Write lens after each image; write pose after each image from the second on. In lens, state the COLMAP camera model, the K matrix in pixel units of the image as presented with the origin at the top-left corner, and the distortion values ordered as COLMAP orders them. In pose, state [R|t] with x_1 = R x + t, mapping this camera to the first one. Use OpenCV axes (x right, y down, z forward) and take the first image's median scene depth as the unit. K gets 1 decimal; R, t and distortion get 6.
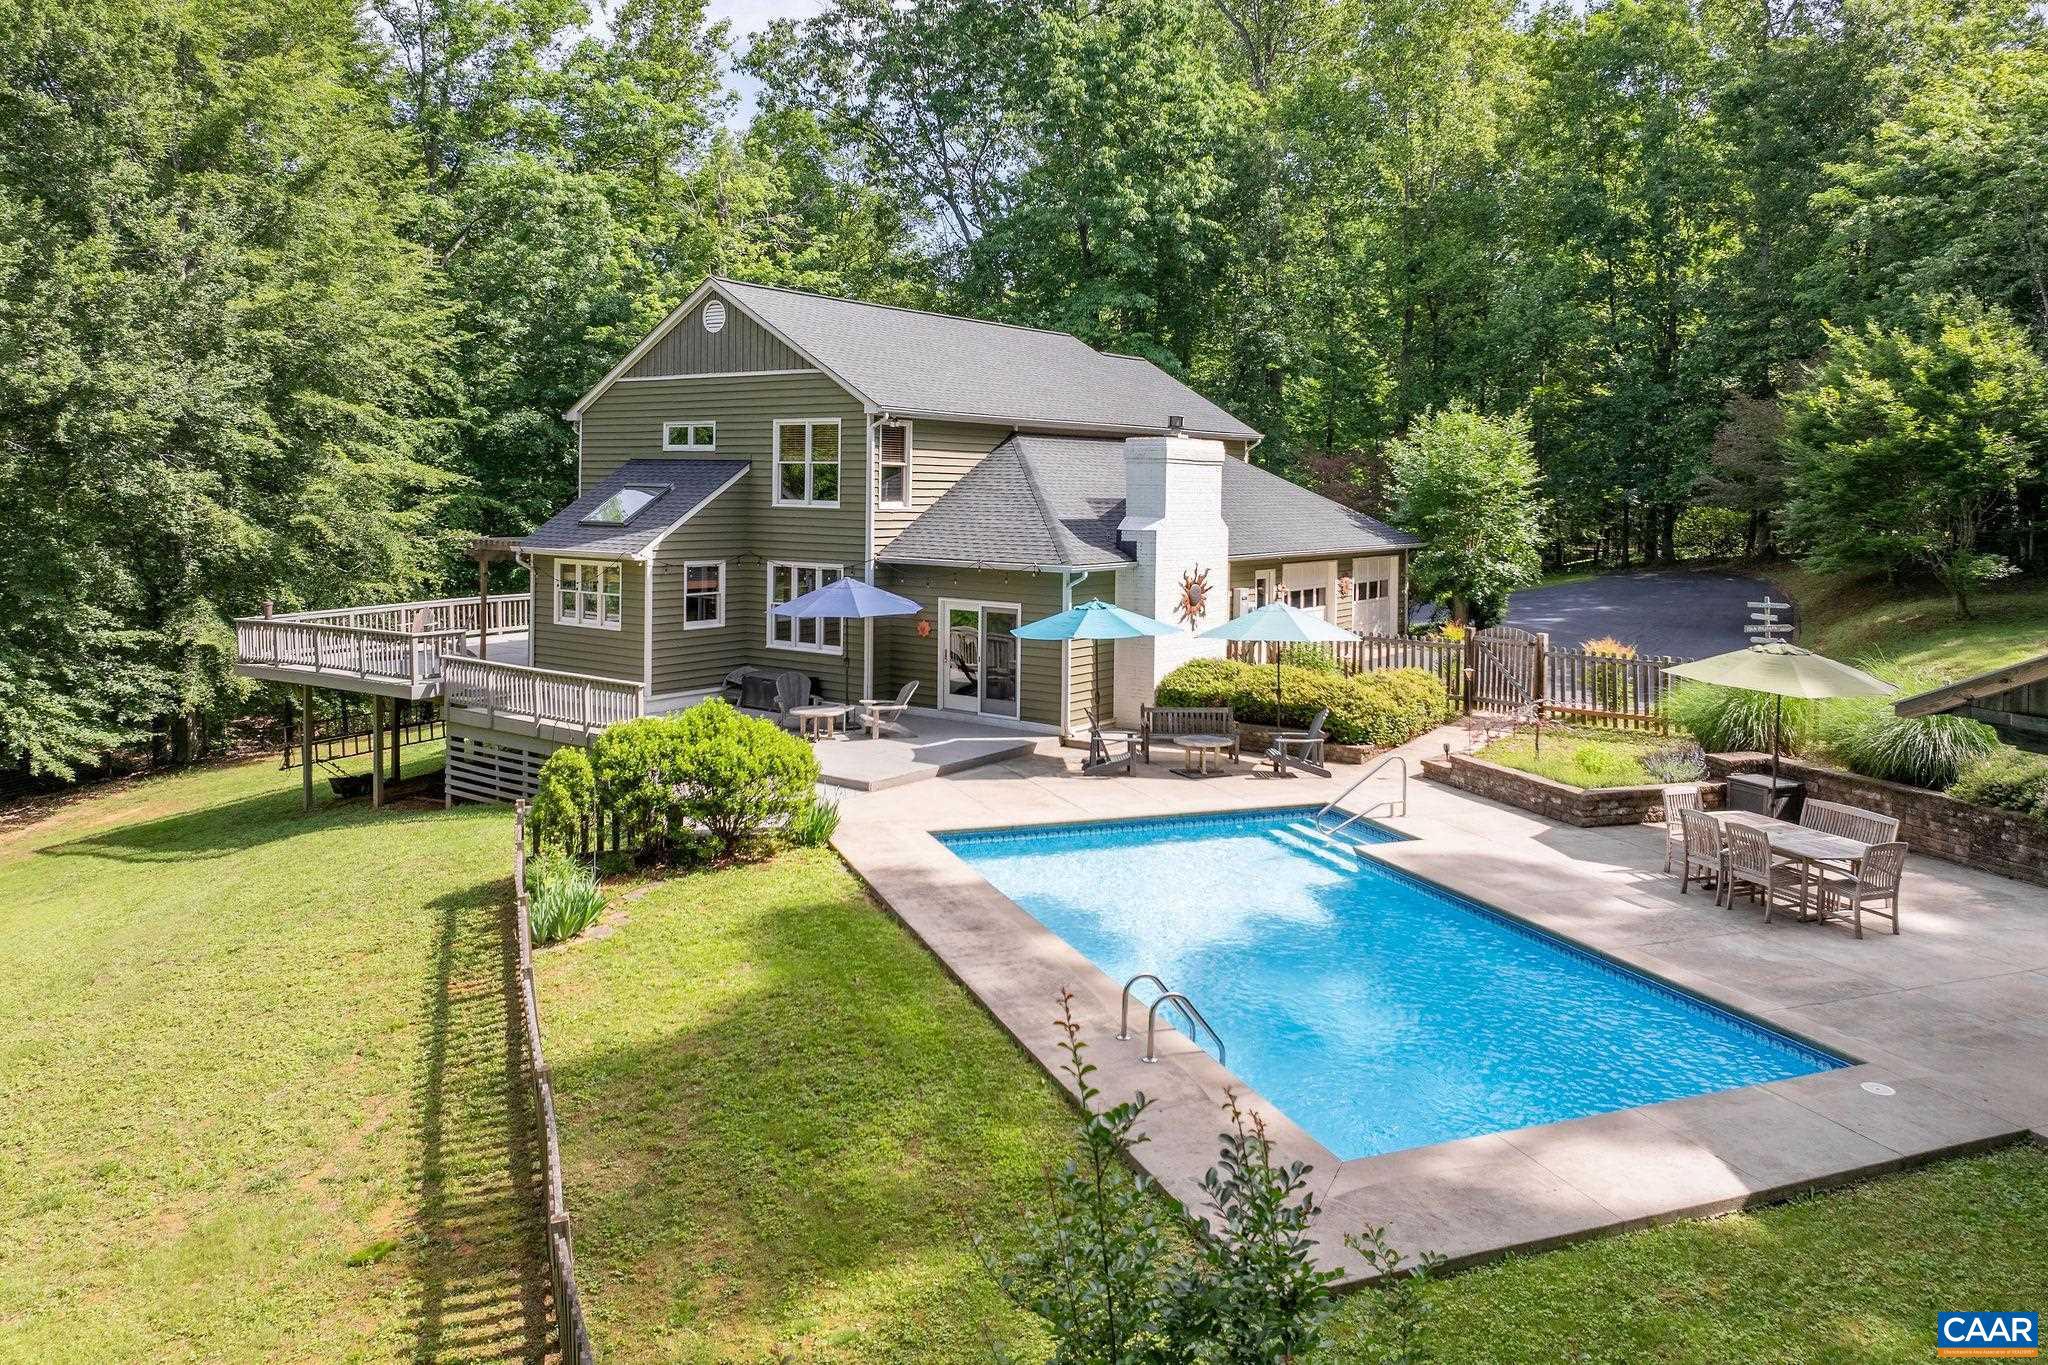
lens RADIAL K [[1472.9, 0, 997.9], [0, 1472.9, 660.9], [0, 0, 1]] dist [-0.014622, -0.002049]
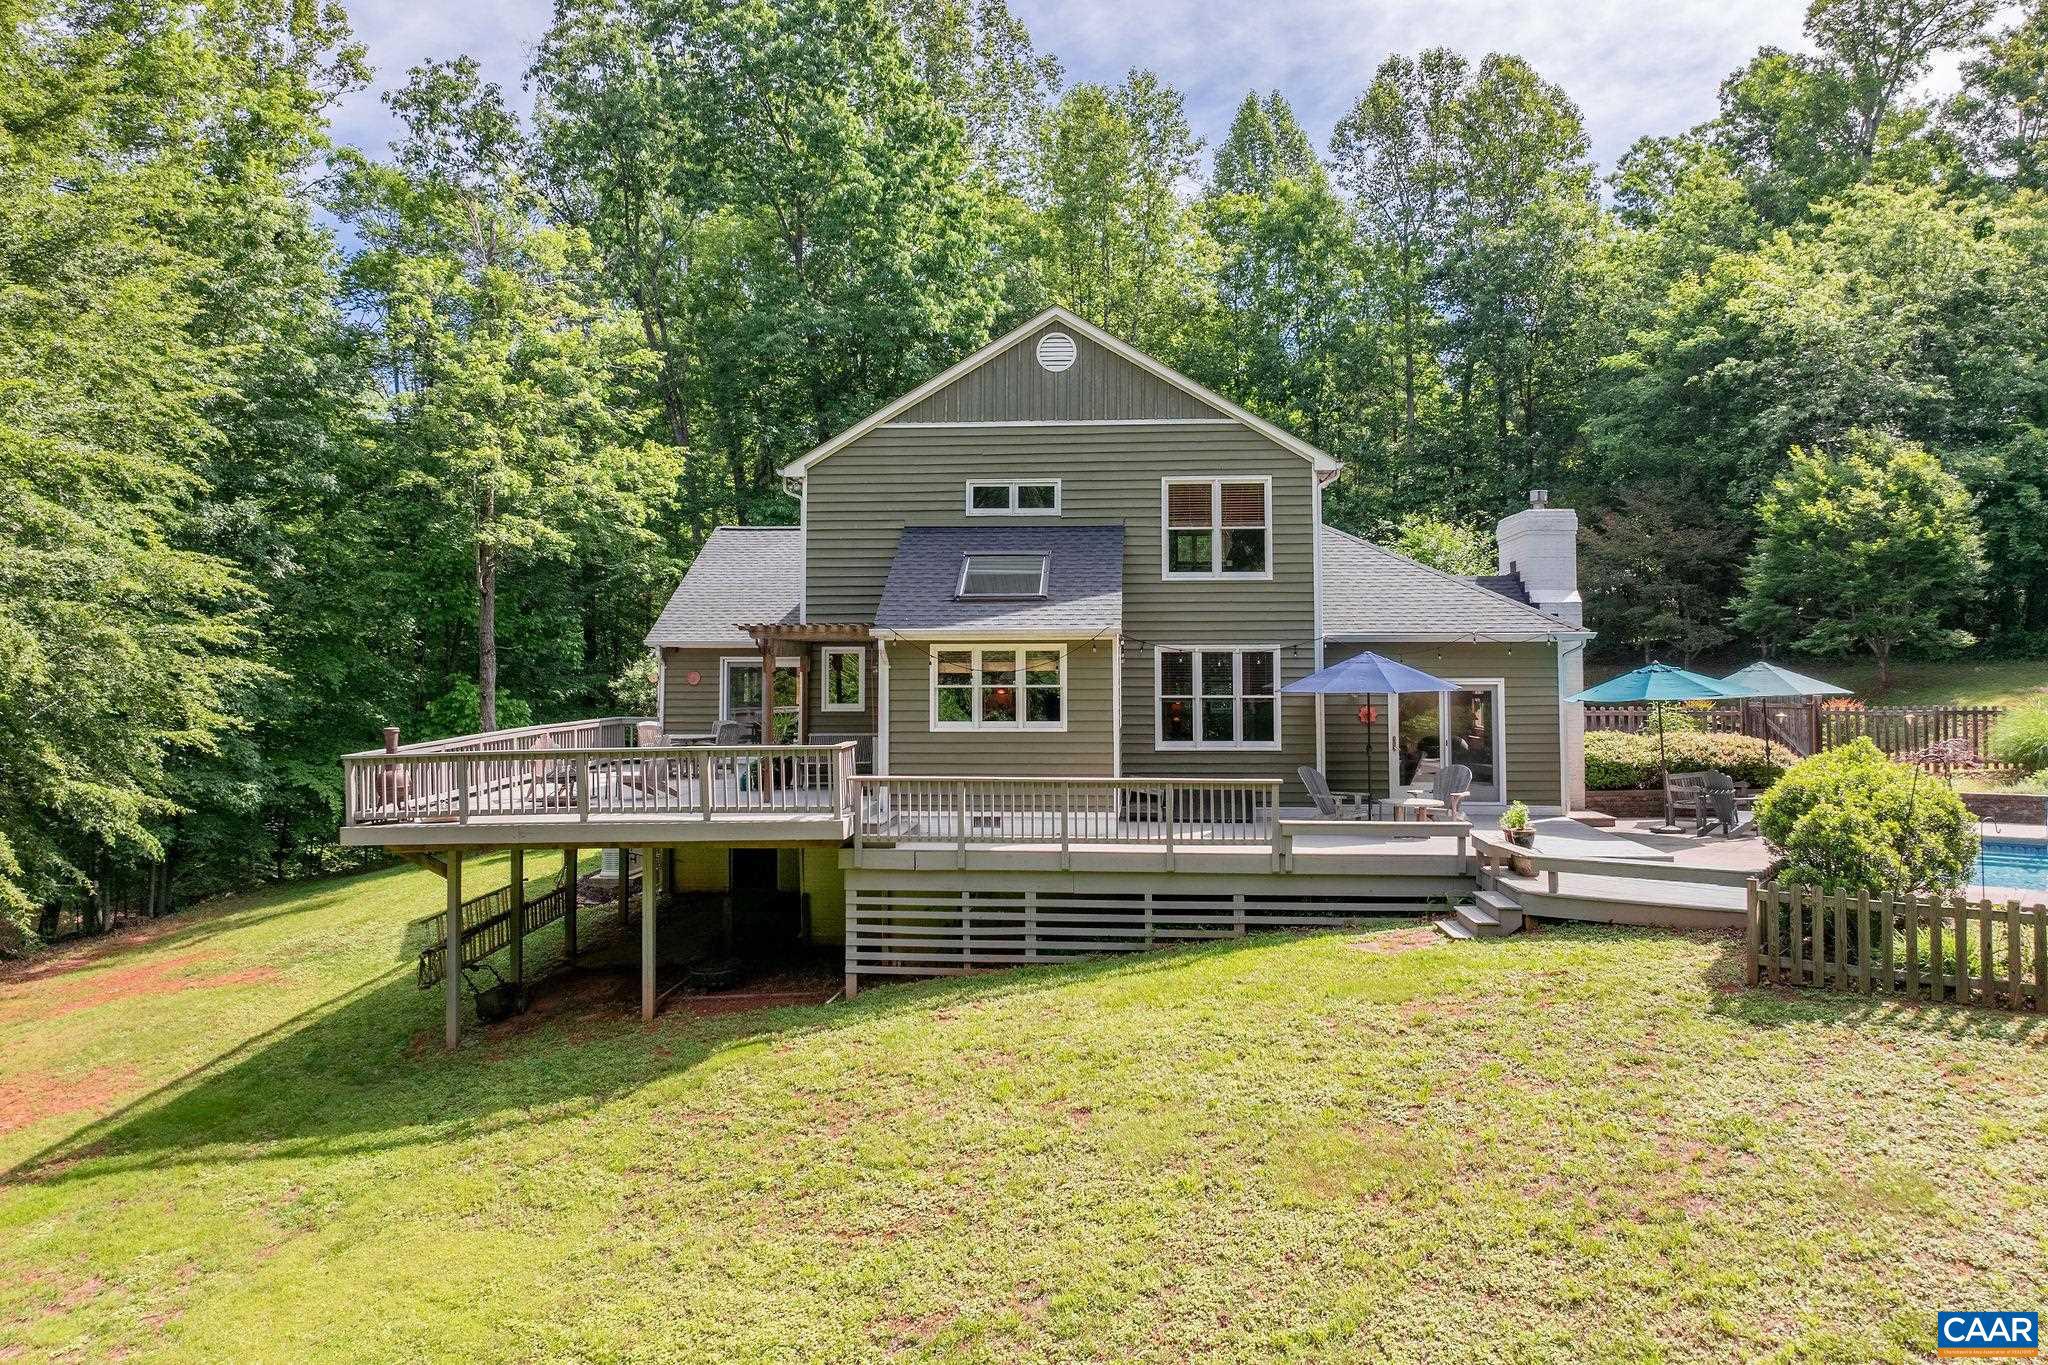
lens RADIAL K [[1472.9, 0, 997.9], [0, 1472.9, 660.9], [0, 0, 1]] dist [-0.014622, -0.002049]
pose [[0.867601, -0.012852, 0.497094, -0.652606], [0.069371, 0.993019, -0.095404, 0.013791], [-0.492398, 0.117256, 0.862436, 0.334455]]
